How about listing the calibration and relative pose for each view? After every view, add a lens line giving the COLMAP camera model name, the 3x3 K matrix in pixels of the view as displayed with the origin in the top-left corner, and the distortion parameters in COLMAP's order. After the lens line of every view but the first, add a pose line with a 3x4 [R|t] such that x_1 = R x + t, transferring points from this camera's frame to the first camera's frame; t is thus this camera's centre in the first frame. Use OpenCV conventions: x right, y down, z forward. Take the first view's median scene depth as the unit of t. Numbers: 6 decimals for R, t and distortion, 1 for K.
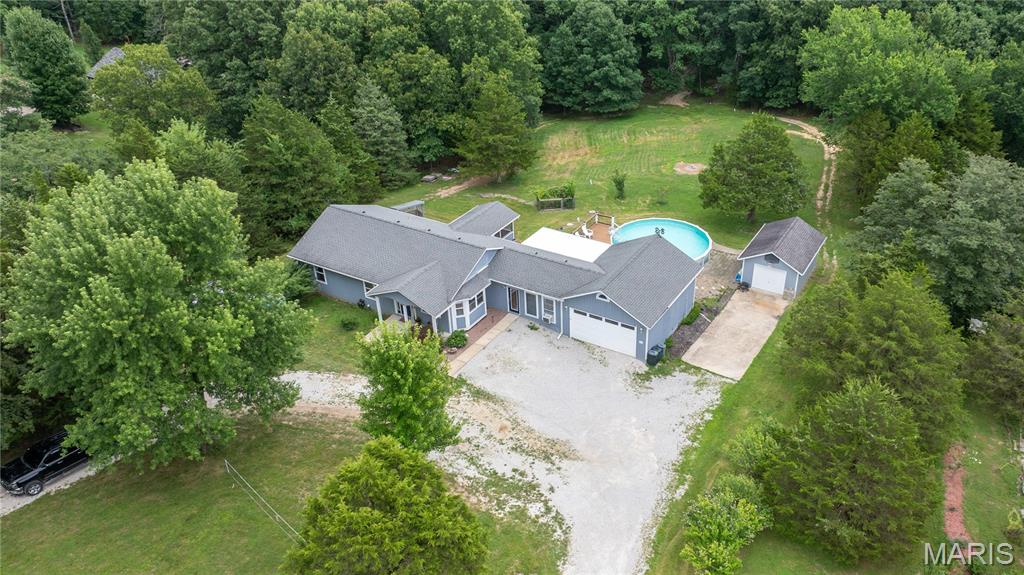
lens RADIAL K [[787.4, 0, 572.3], [0, 787.4, 320.1], [0, 0, 1]] dist [-0.018451, -0.004875]
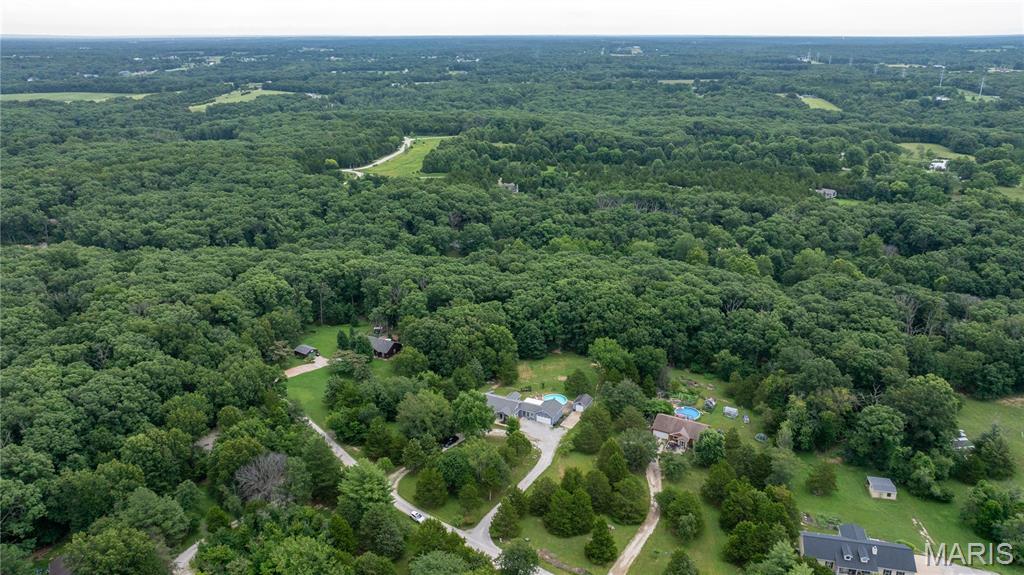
lens RADIAL K [[683.8, 0, 516.5], [0, 683.8, 308.4], [0, 0, 1]] dist [-0.000675, -0.032696]
pose [[0.998113, -0.013454, 0.059919, -0.251460], [0.026402, 0.974942, -0.220889, 0.185989], [-0.055446, 0.222054, 0.973457, -2.198887]]
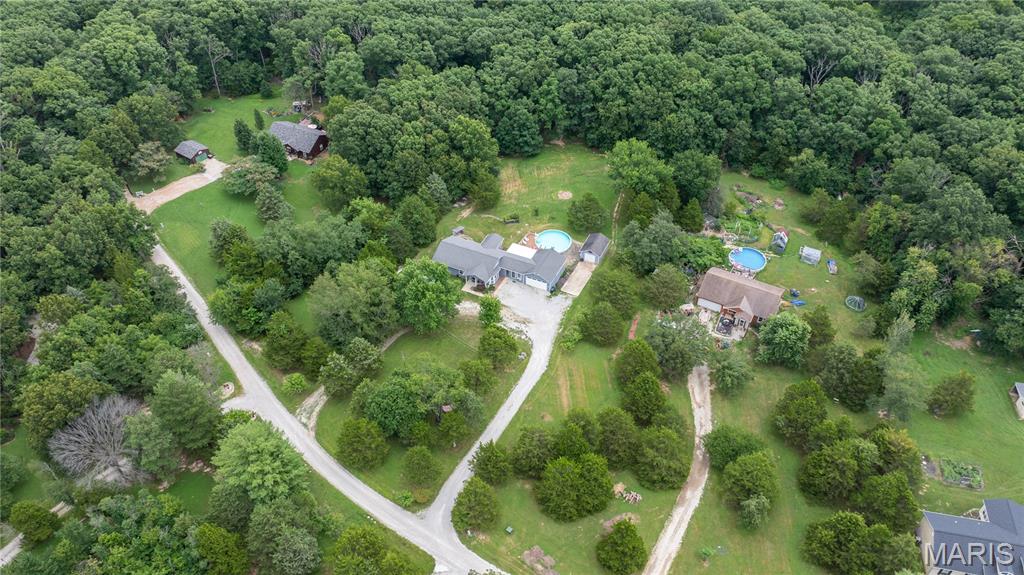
lens RADIAL K [[743.4, 0, 512.0], [0, 743.4, 287.5], [0, 0, 1]] dist [-0.021597, 0.005215]
pose [[0.997671, -0.050216, 0.046170, -0.139092], [0.041791, 0.984879, 0.168130, -0.331335], [-0.053915, -0.165809, 0.984683, -1.375805]]
